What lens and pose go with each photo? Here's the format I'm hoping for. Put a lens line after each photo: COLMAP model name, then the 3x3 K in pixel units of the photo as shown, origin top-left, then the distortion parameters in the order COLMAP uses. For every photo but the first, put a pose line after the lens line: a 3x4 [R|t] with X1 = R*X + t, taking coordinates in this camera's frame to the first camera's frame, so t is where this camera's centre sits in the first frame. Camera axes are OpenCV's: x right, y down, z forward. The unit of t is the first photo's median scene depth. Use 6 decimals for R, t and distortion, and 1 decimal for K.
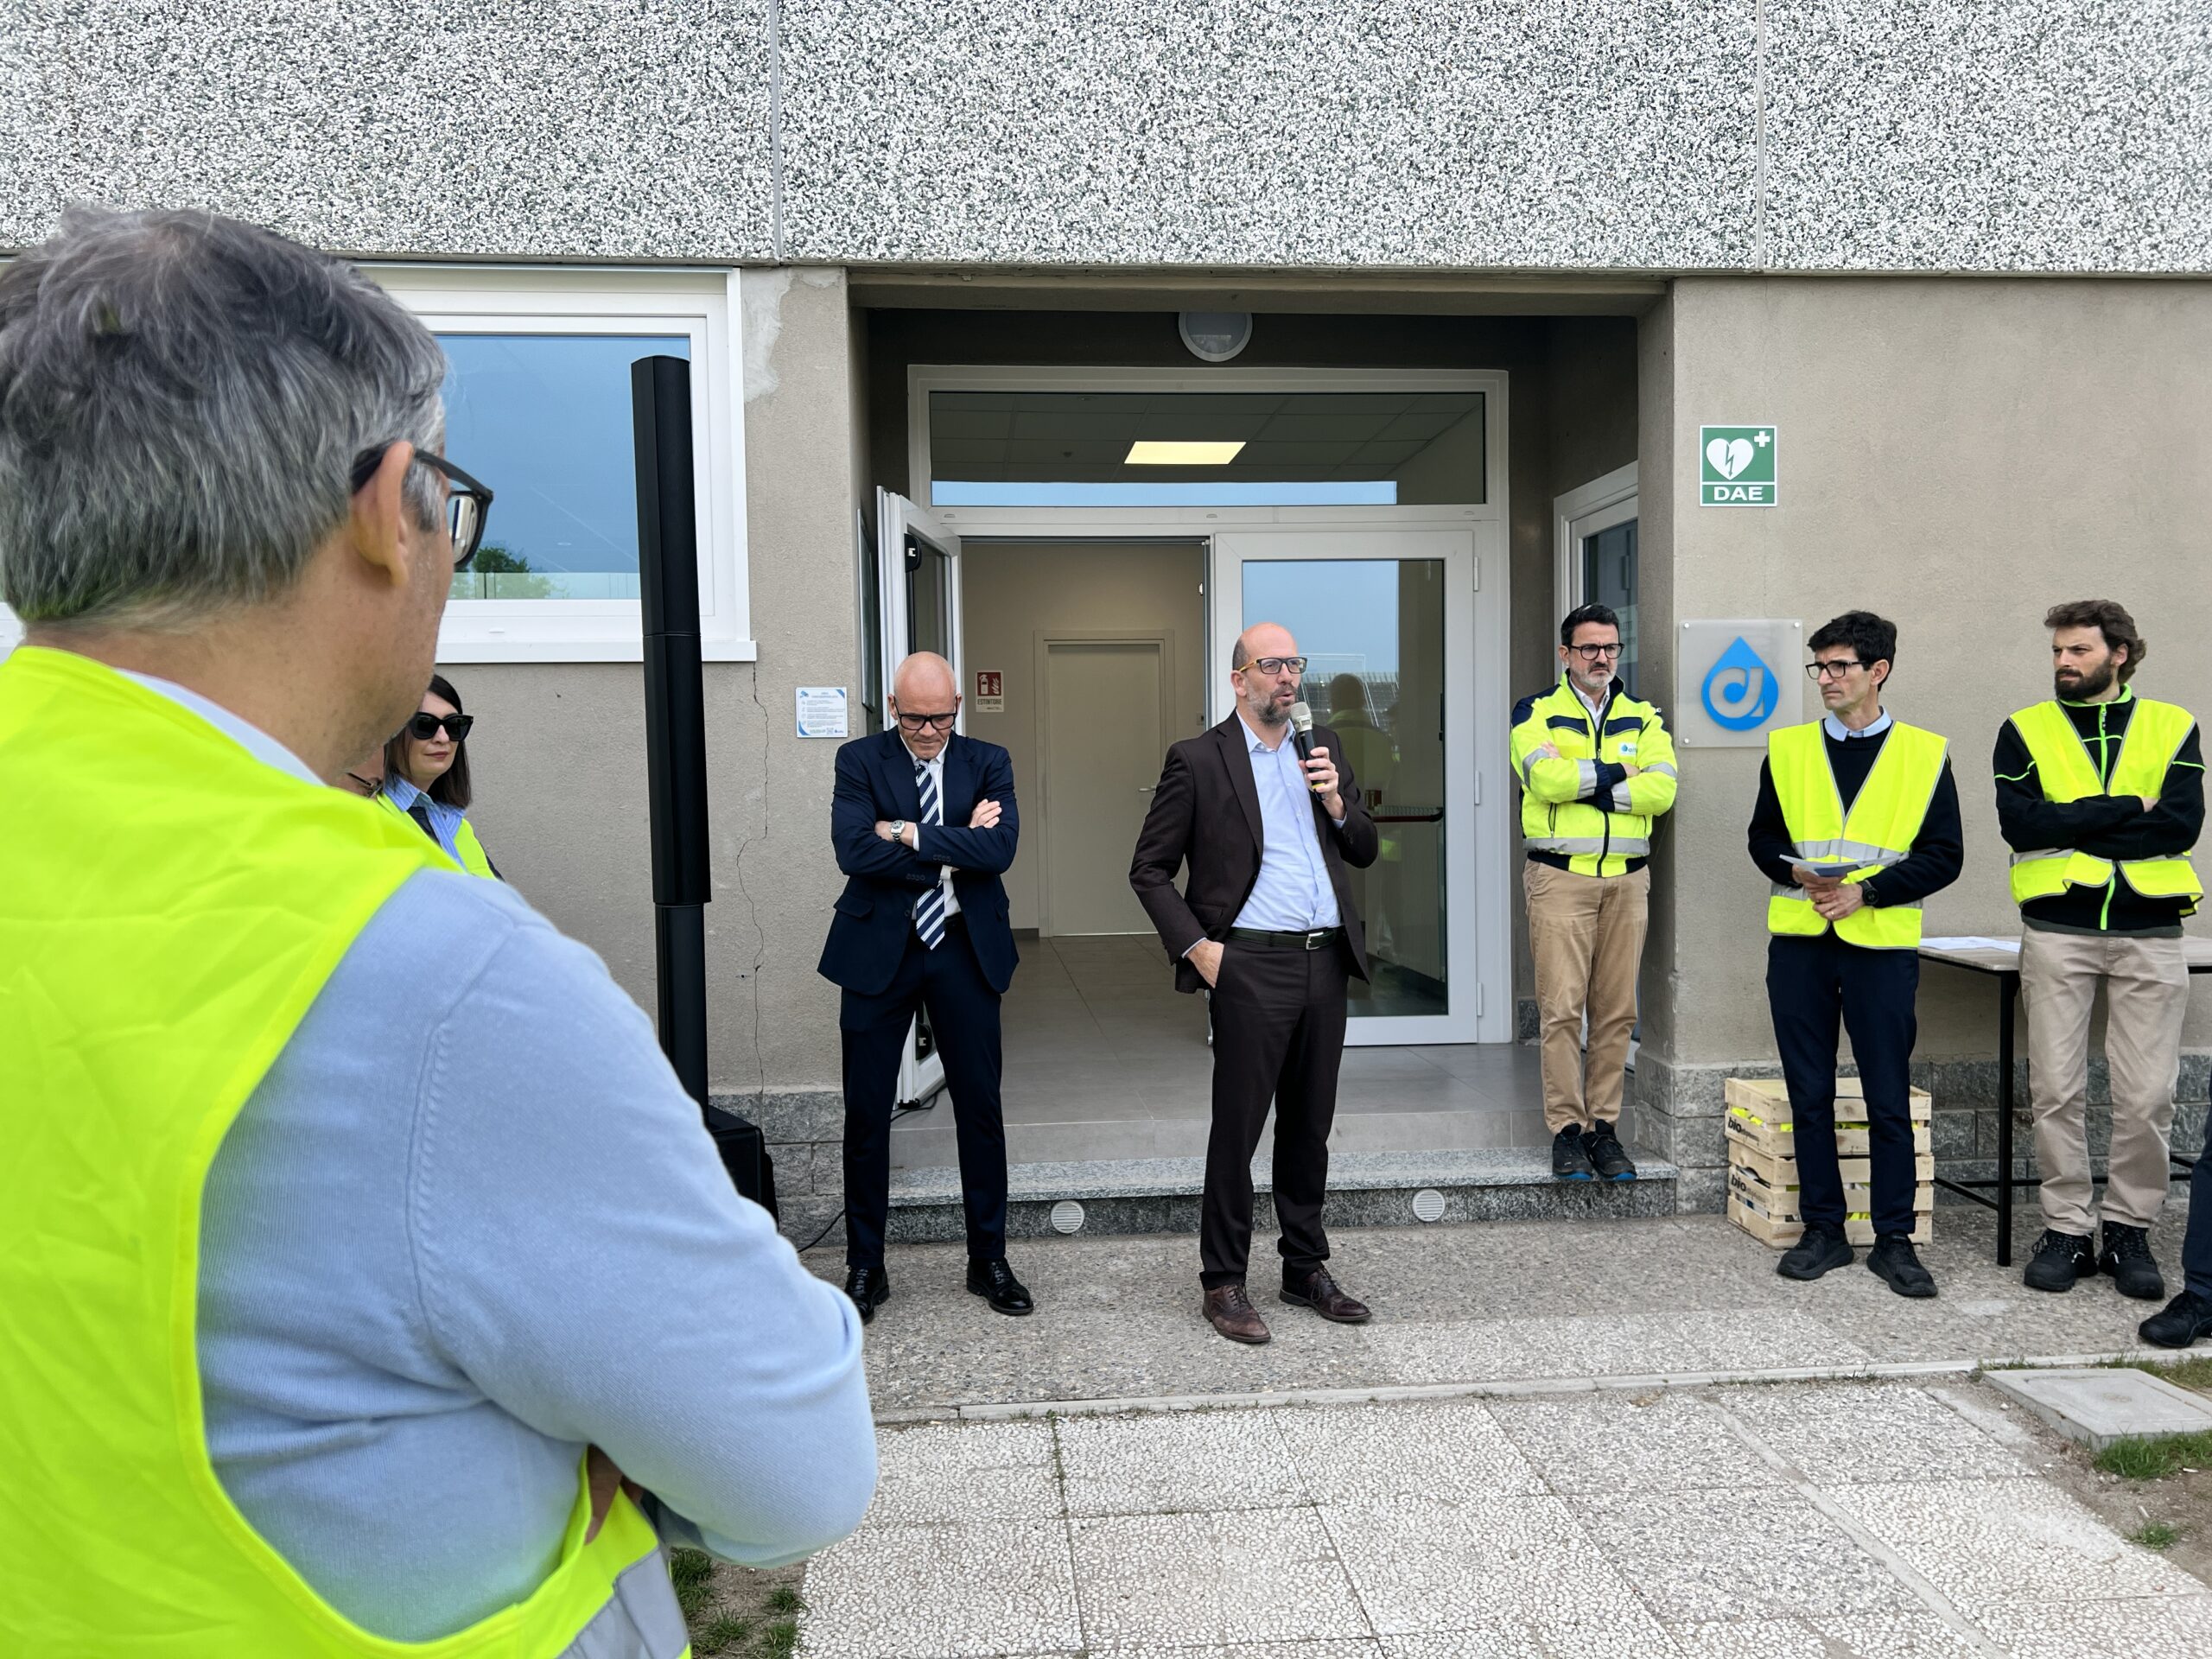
lens RADIAL K [[1683.6, 0, 1099.5], [0, 1683.6, 823.6], [0, 0, 1]] dist [0.014295, -0.006176]
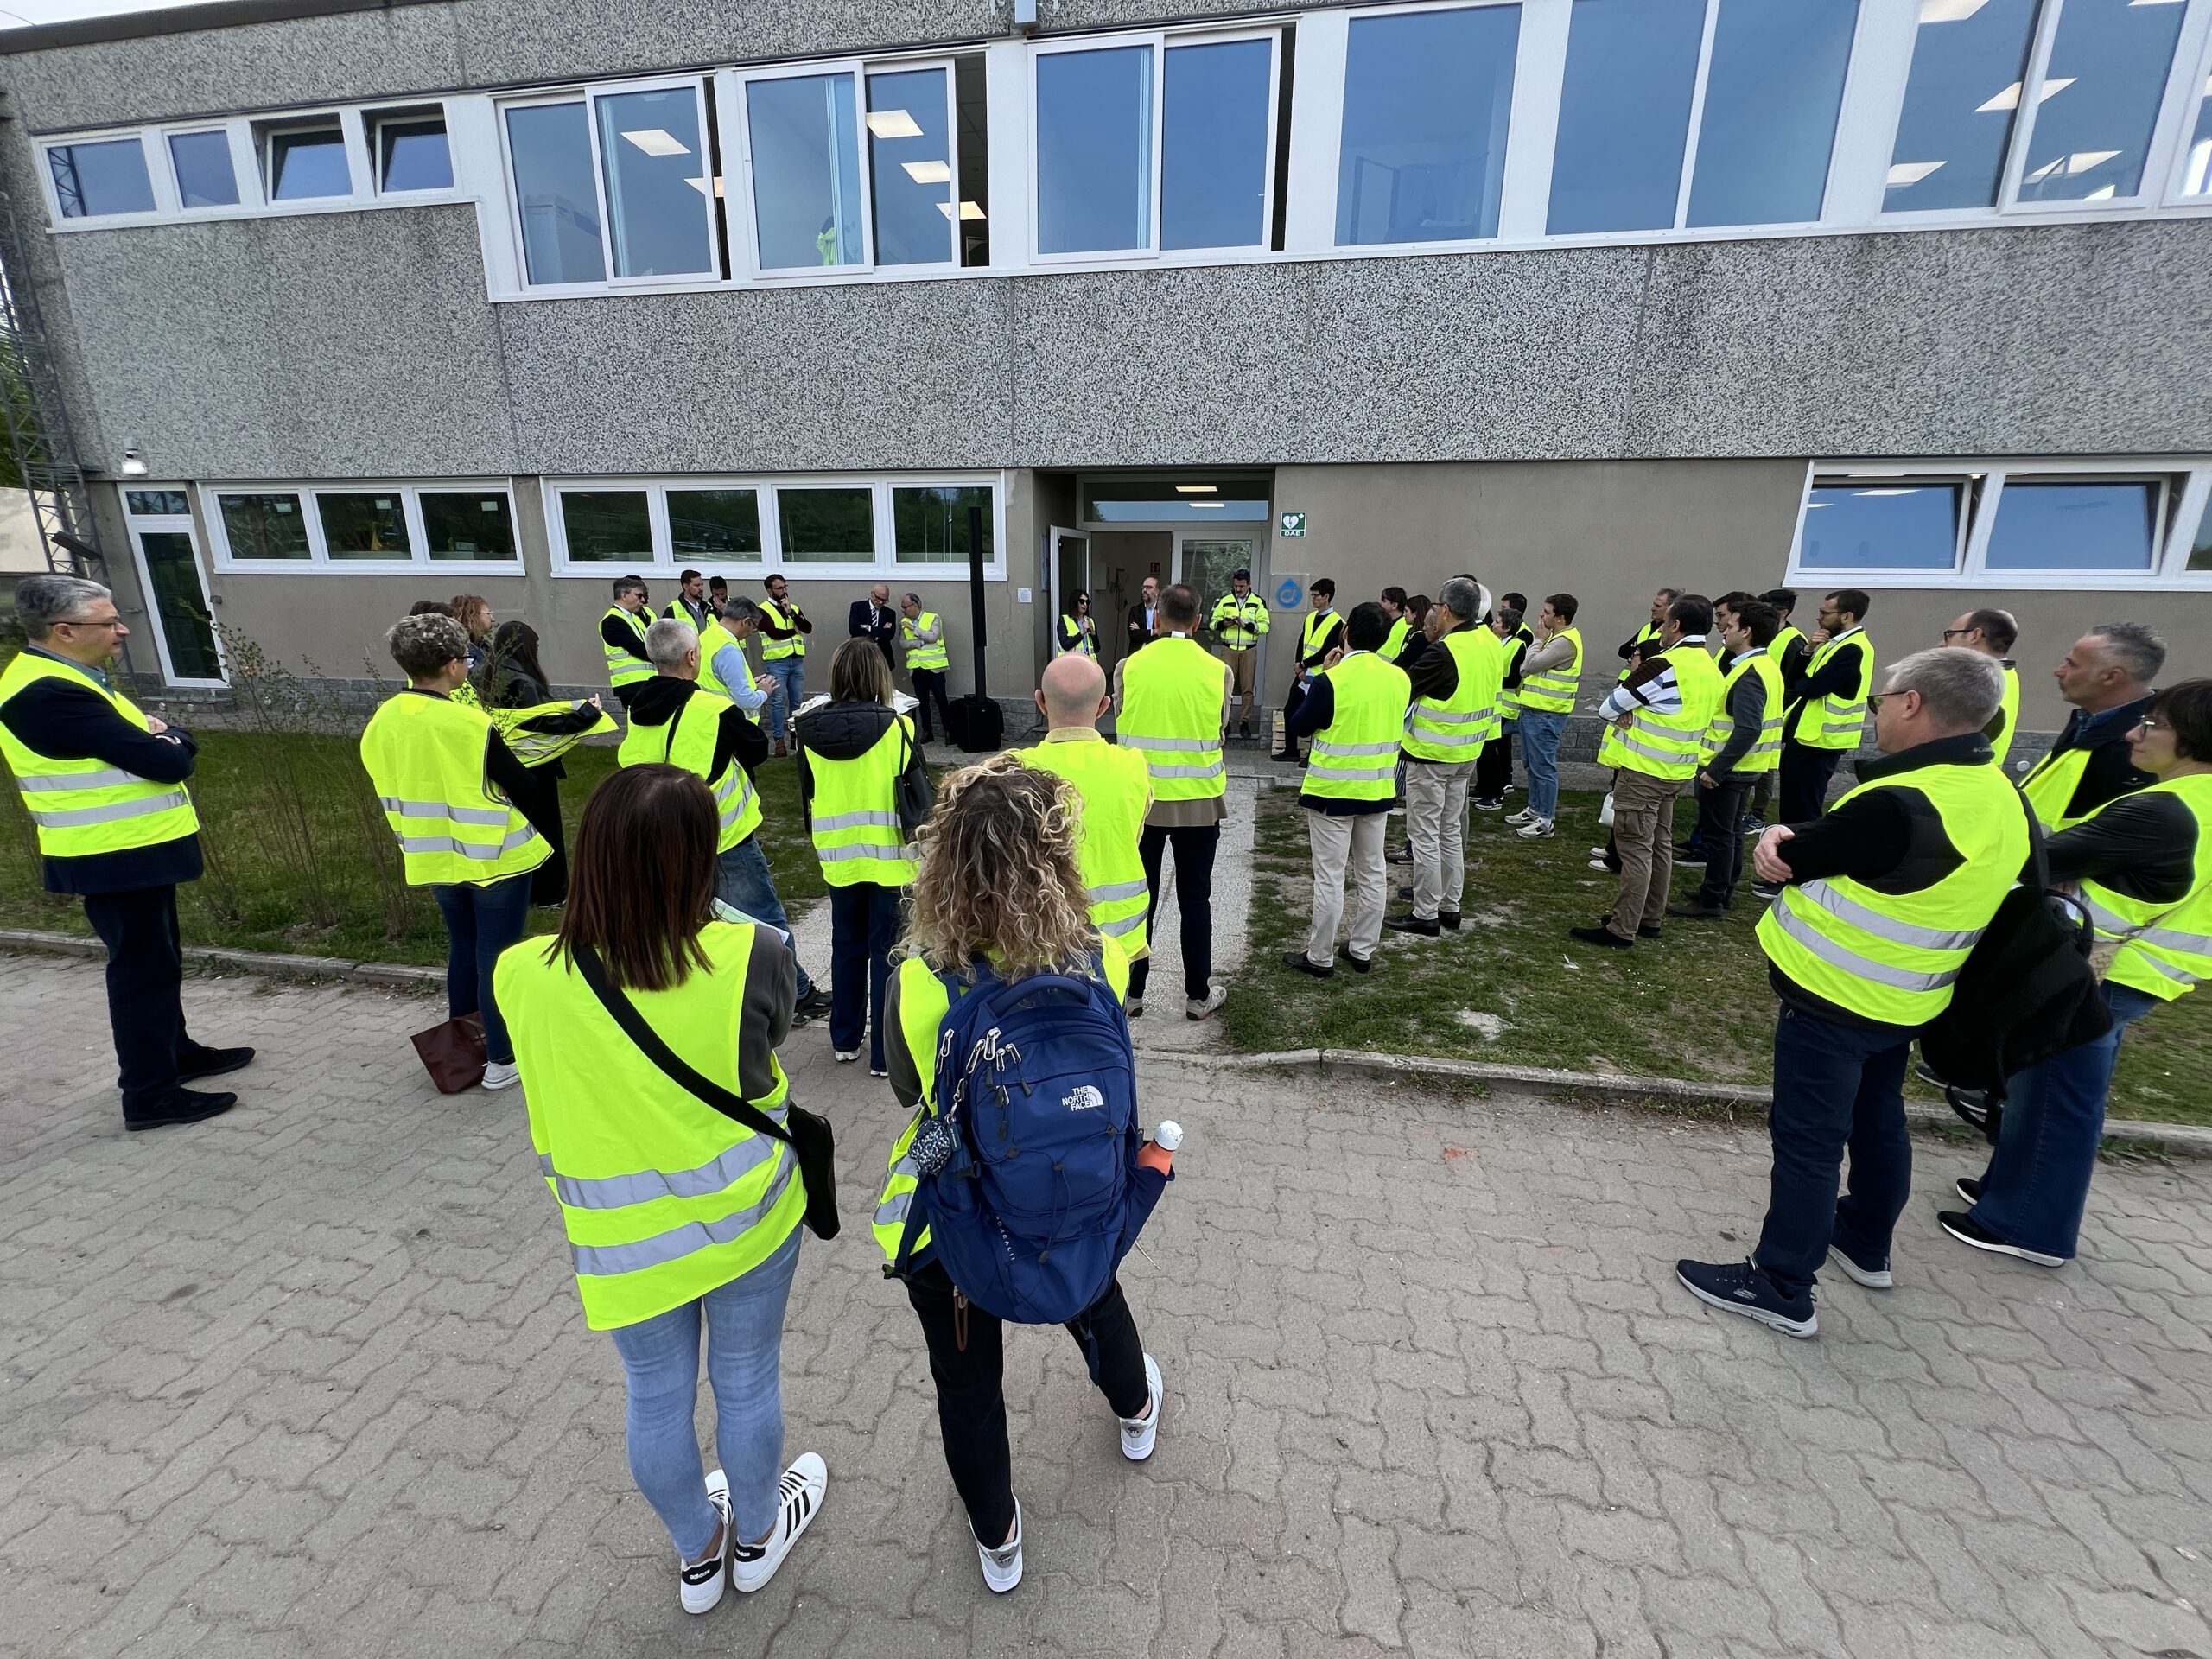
lens RADIAL K [[887.2, 0, 1106.0], [0, 887.2, 829.5], [0, 0, 1]] dist [-0.003051, 0.000001]
pose [[0.967644, 0.087132, -0.236796, 0.508983], [-0.029718, 0.971307, 0.235966, -0.032651], [0.250561, -0.221294, 0.942469, -0.895302]]
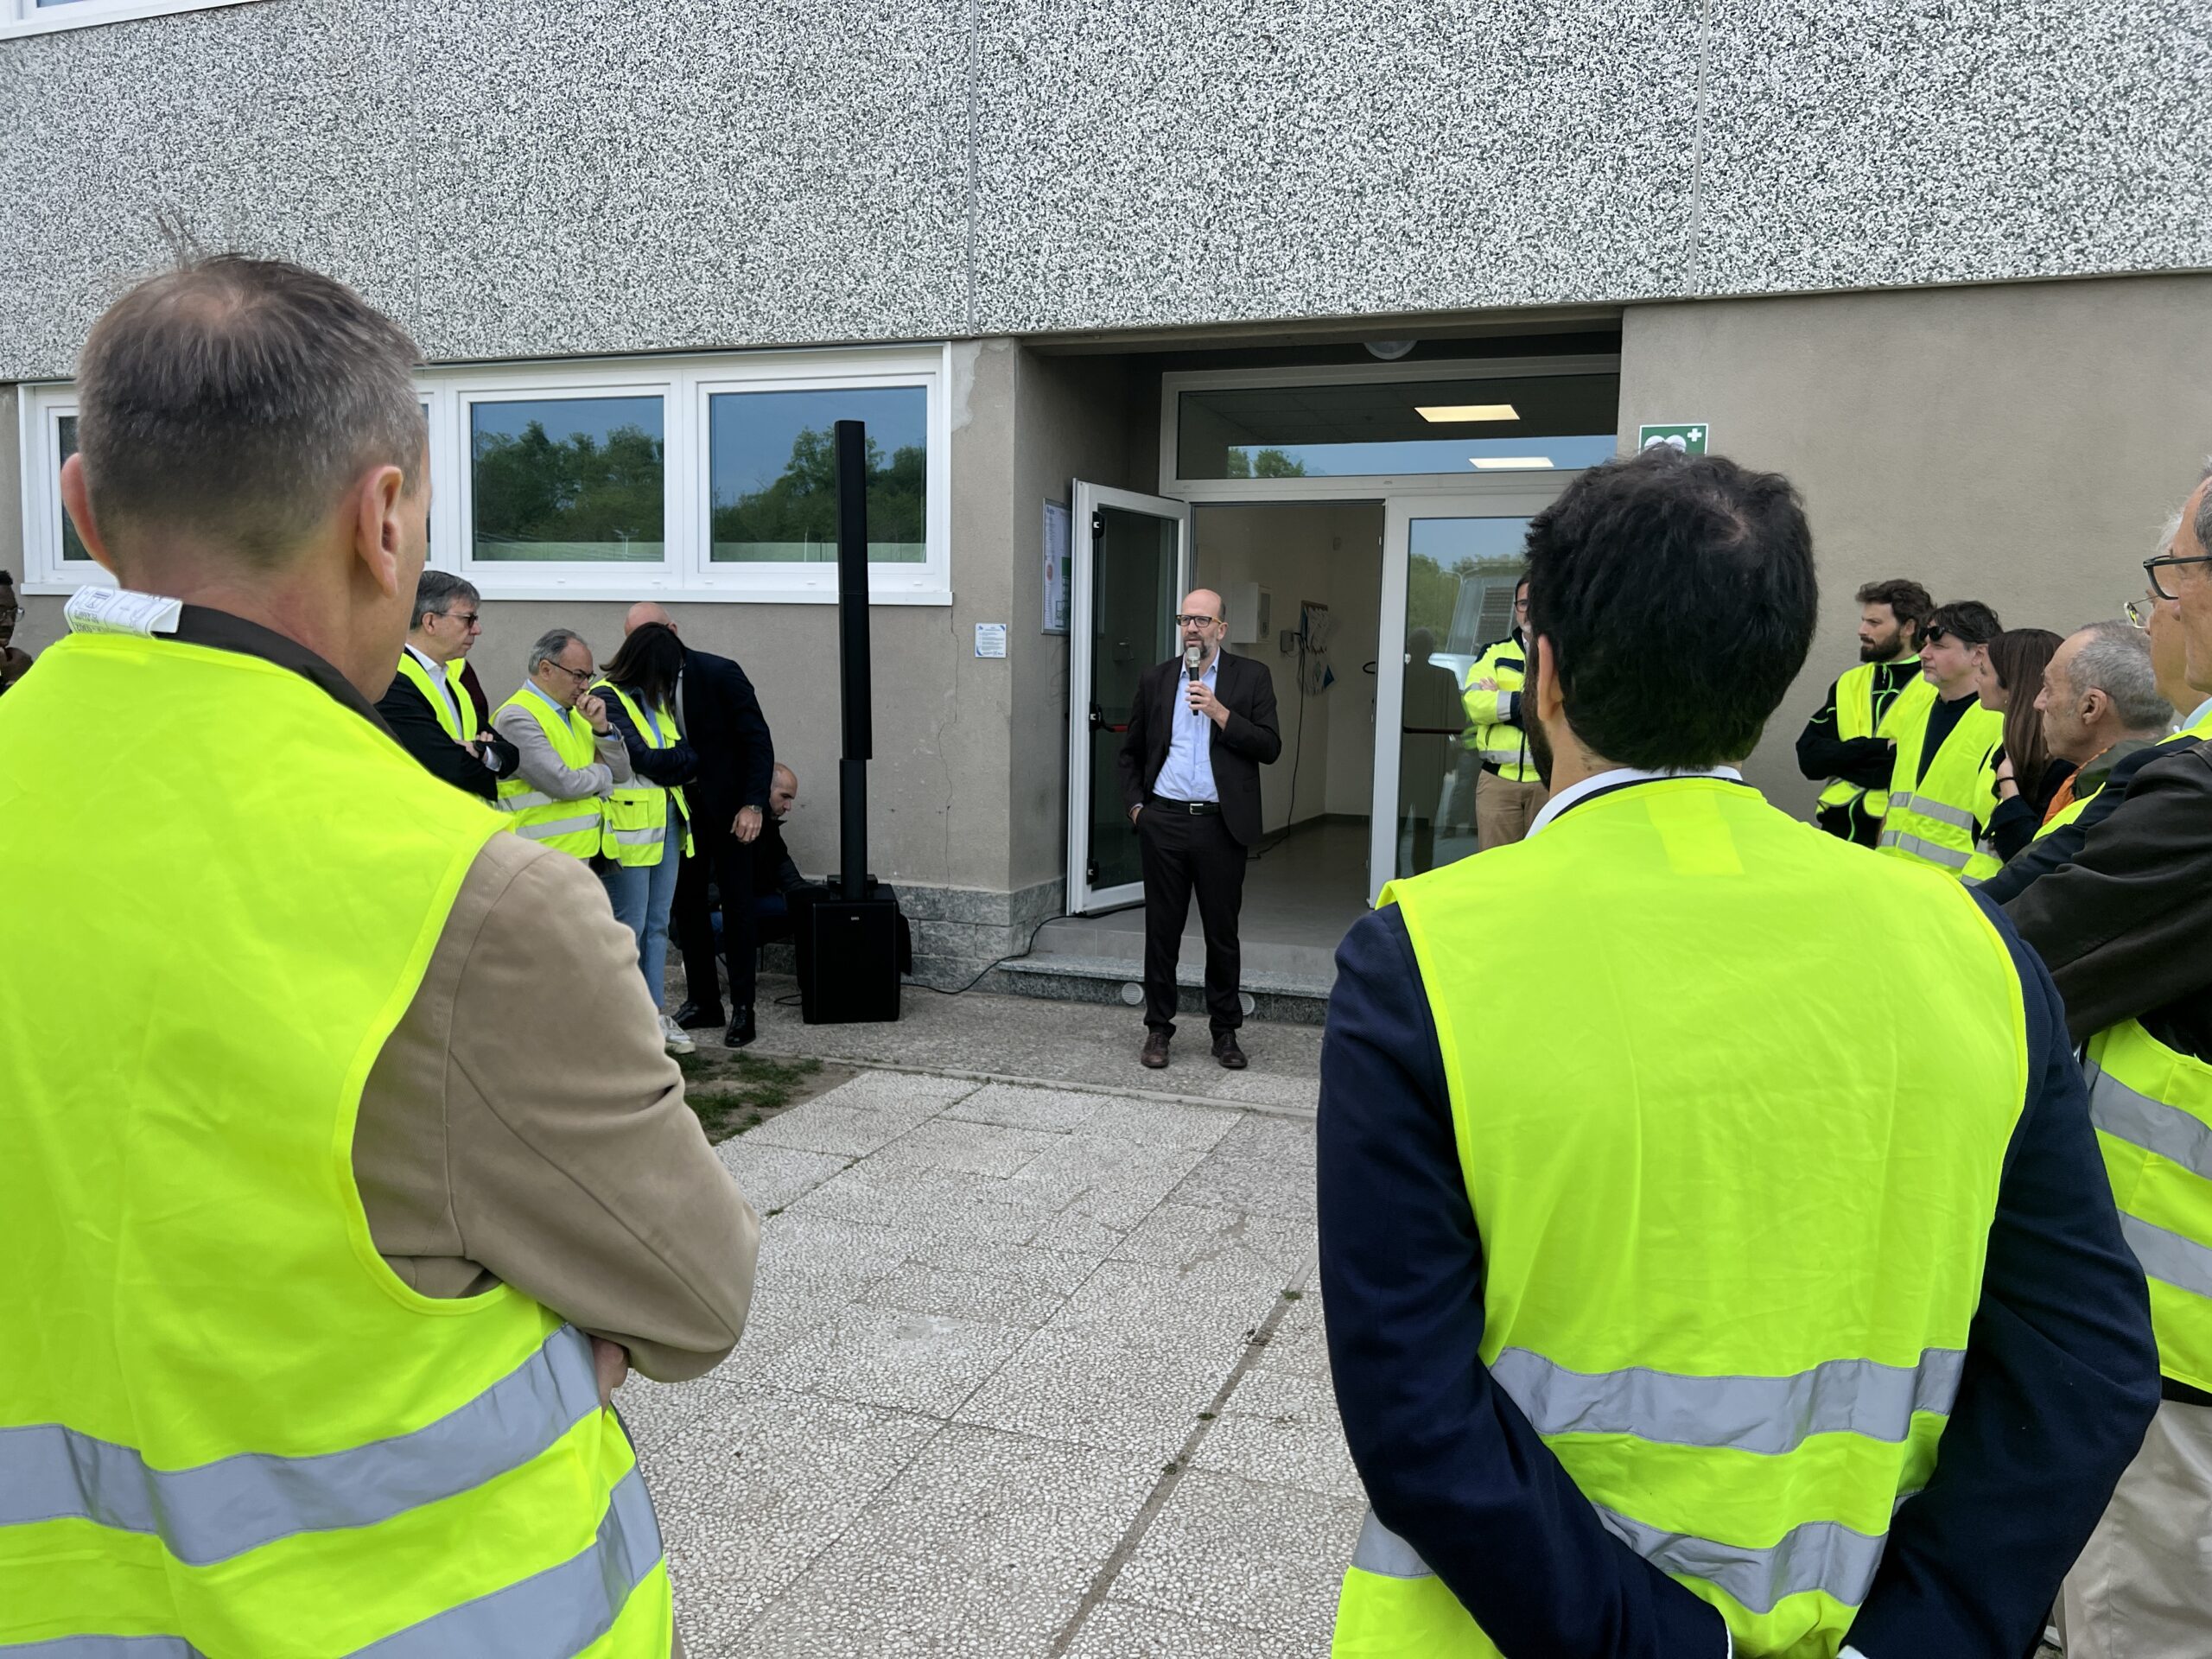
lens RADIAL K [[1649.9, 0, 1113.1], [0, 1649.9, 846.2], [0, 0, 1]] dist [0.003711, 0.010140]
pose [[0.909104, 0.077922, -0.409217, 0.548053], [-0.047200, 0.995291, 0.084663, -0.012416], [0.413887, -0.057653, 0.908501, -0.298249]]
